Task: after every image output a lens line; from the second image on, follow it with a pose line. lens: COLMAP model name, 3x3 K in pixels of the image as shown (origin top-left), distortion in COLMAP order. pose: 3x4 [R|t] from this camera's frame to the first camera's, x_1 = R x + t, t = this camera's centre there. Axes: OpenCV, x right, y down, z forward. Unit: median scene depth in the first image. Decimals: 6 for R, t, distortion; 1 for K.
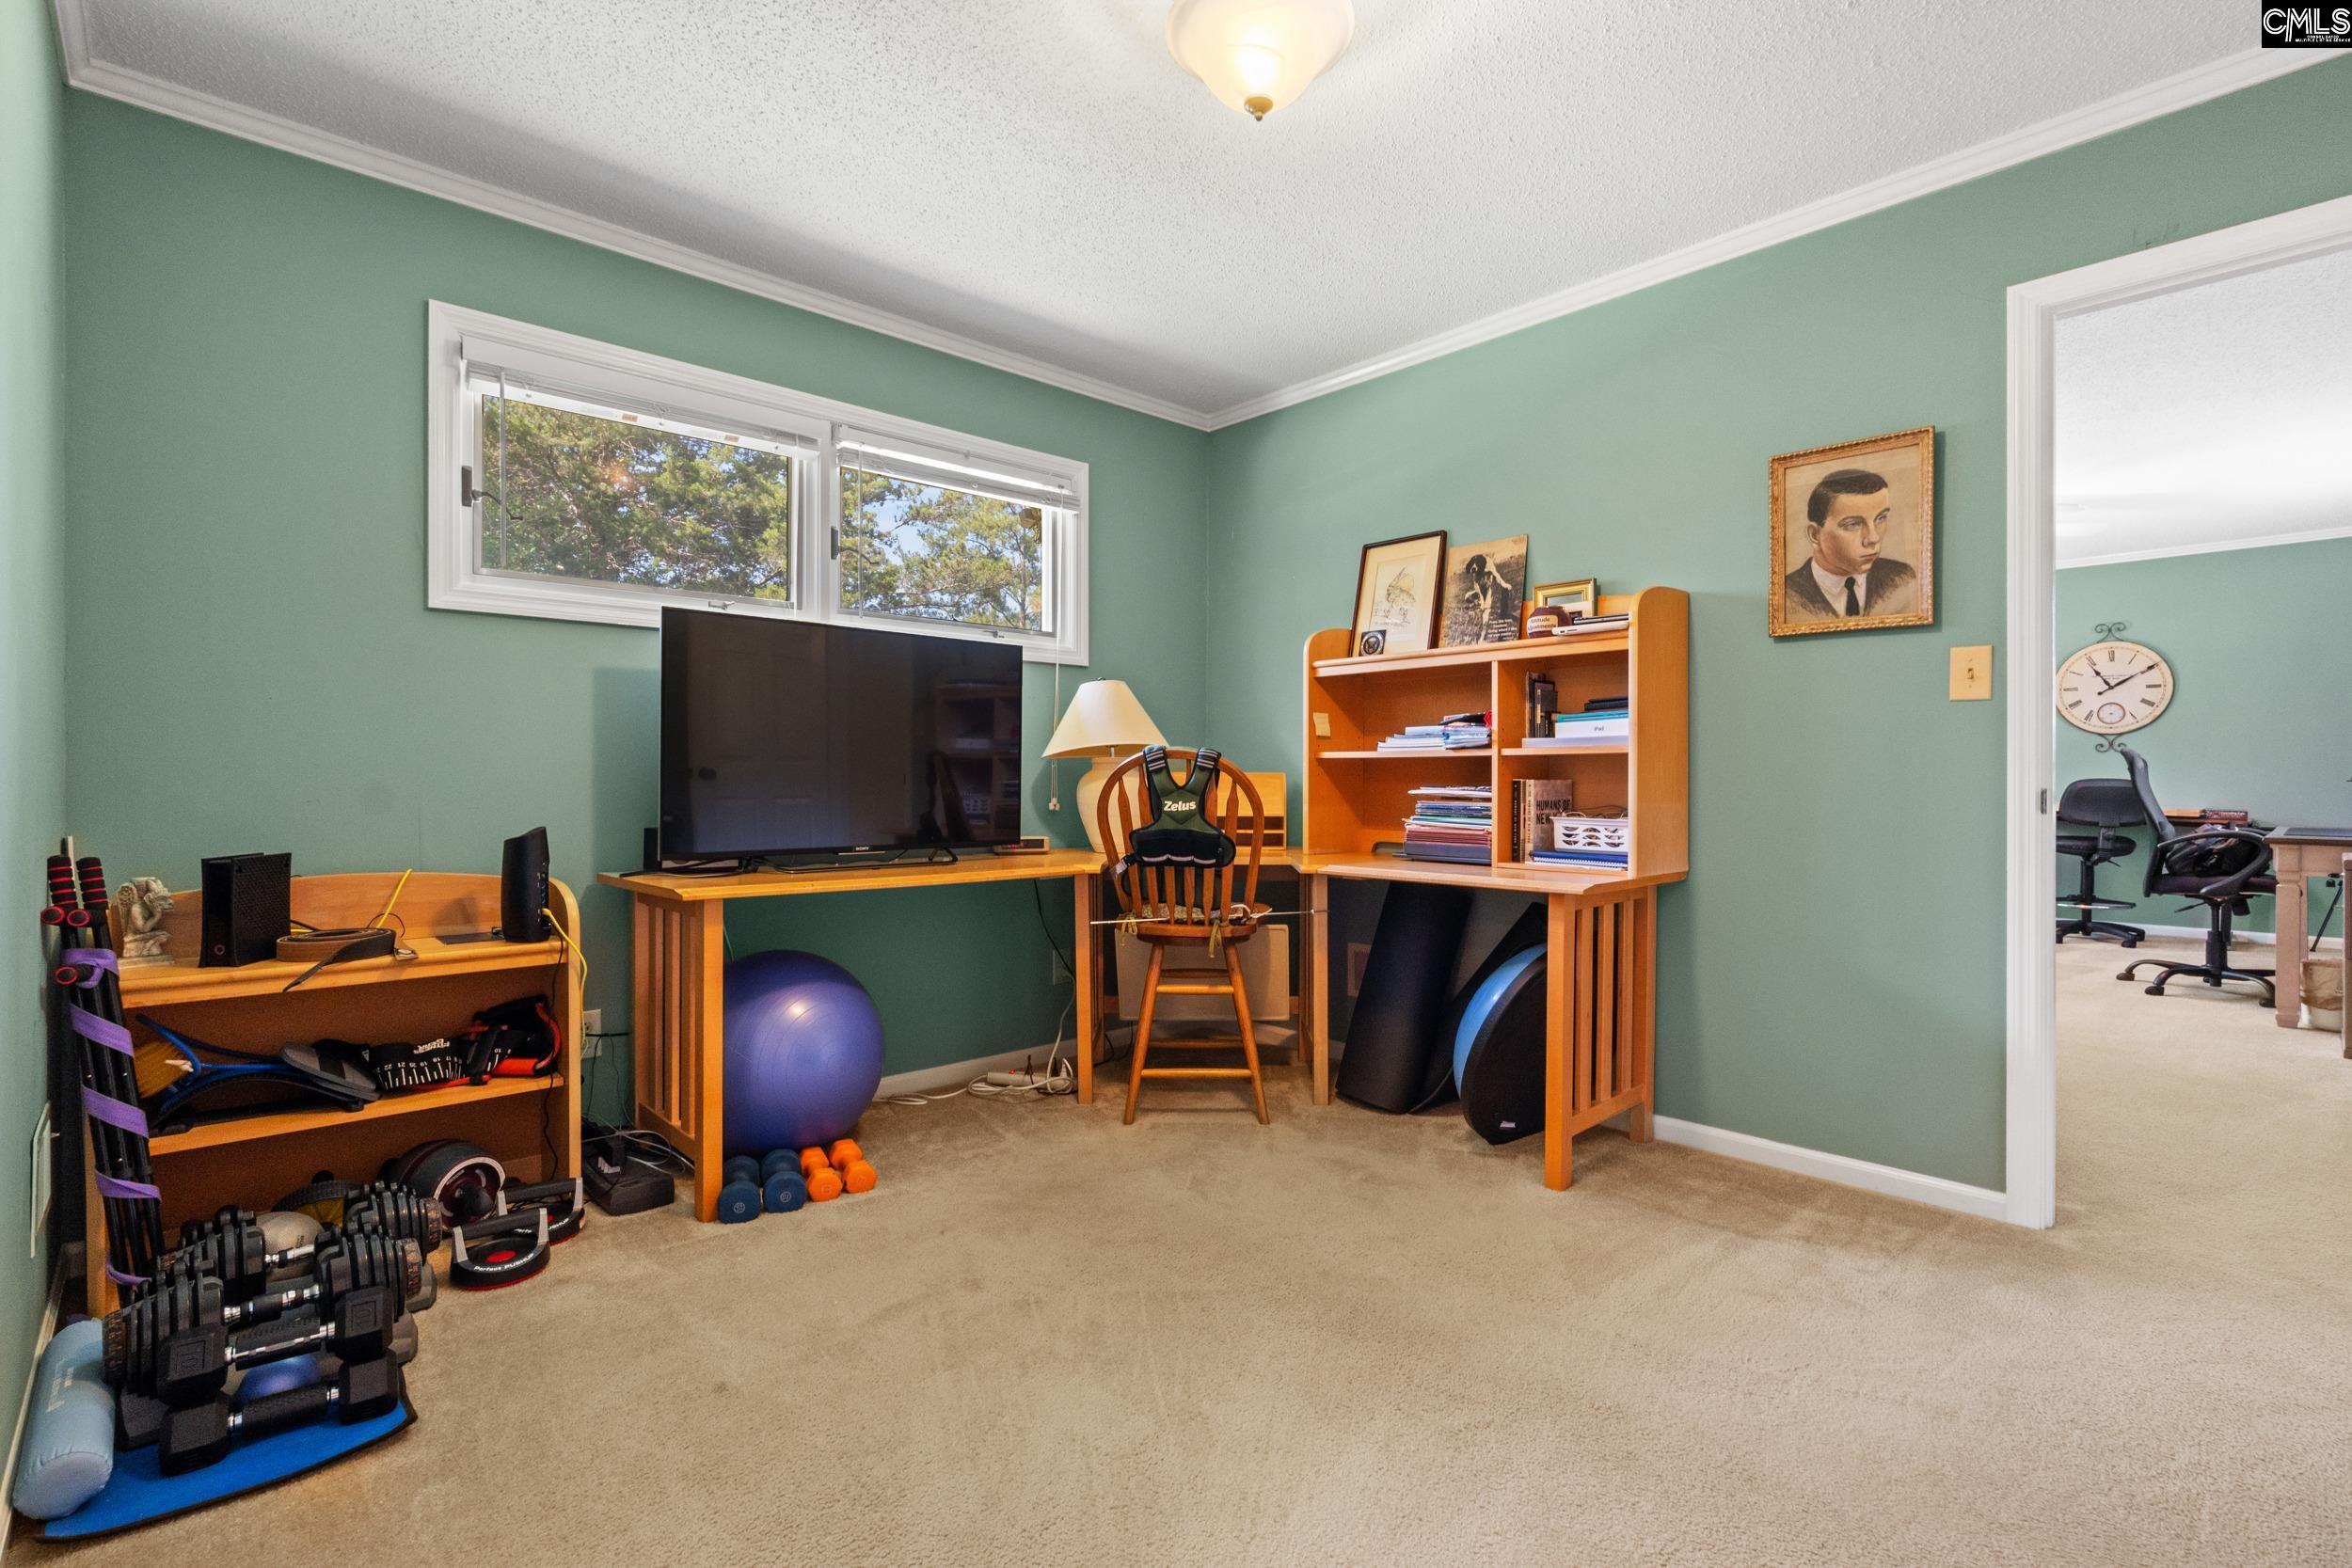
lens RADIAL K [[1089.5, 0, 1156.8], [0, 1089.5, 791.9], [0, 0, 1]] dist [-0.010635, 0.000775]
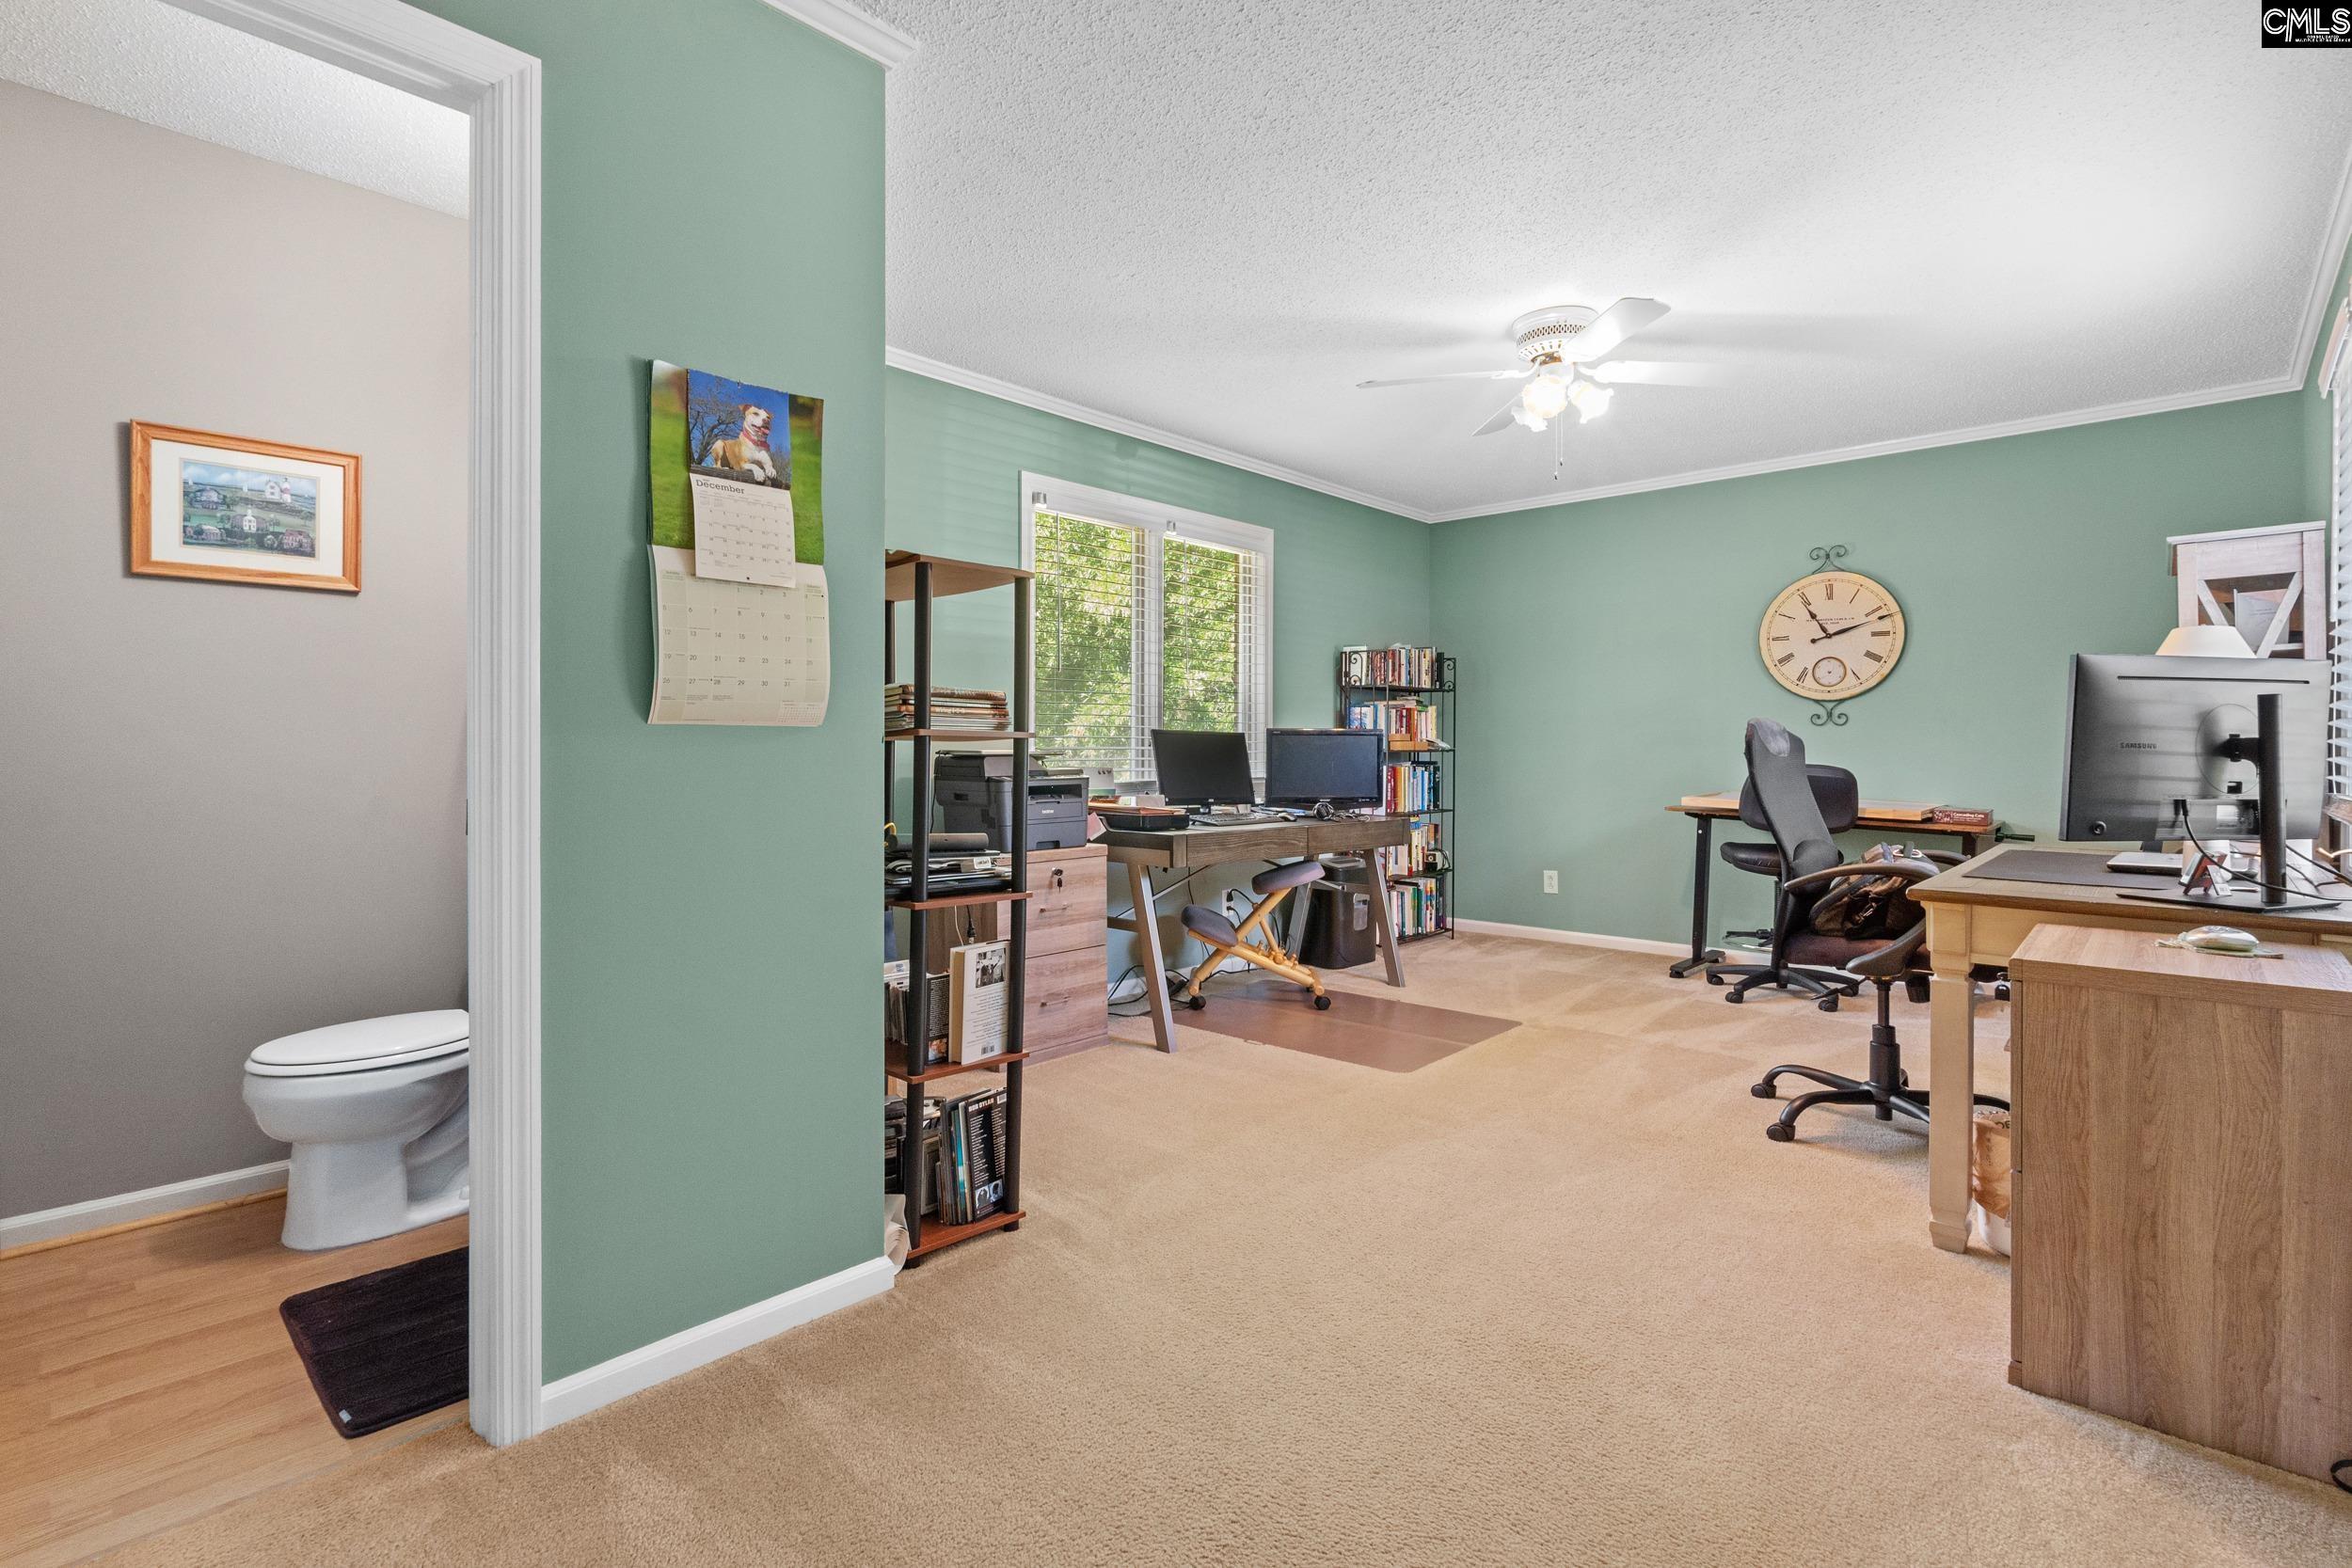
lens RADIAL K [[1089.5, 0, 1184.3], [0, 1089.5, 770.8], [0, 0, 1]] dist [-0.010635, 0.000775]
pose [[0.996785, -0.003995, 0.080023, 0.404975], [0.003723, 0.999987, 0.003543, -0.011198], [-0.080037, -0.003234, 0.996787, 0.320736]]
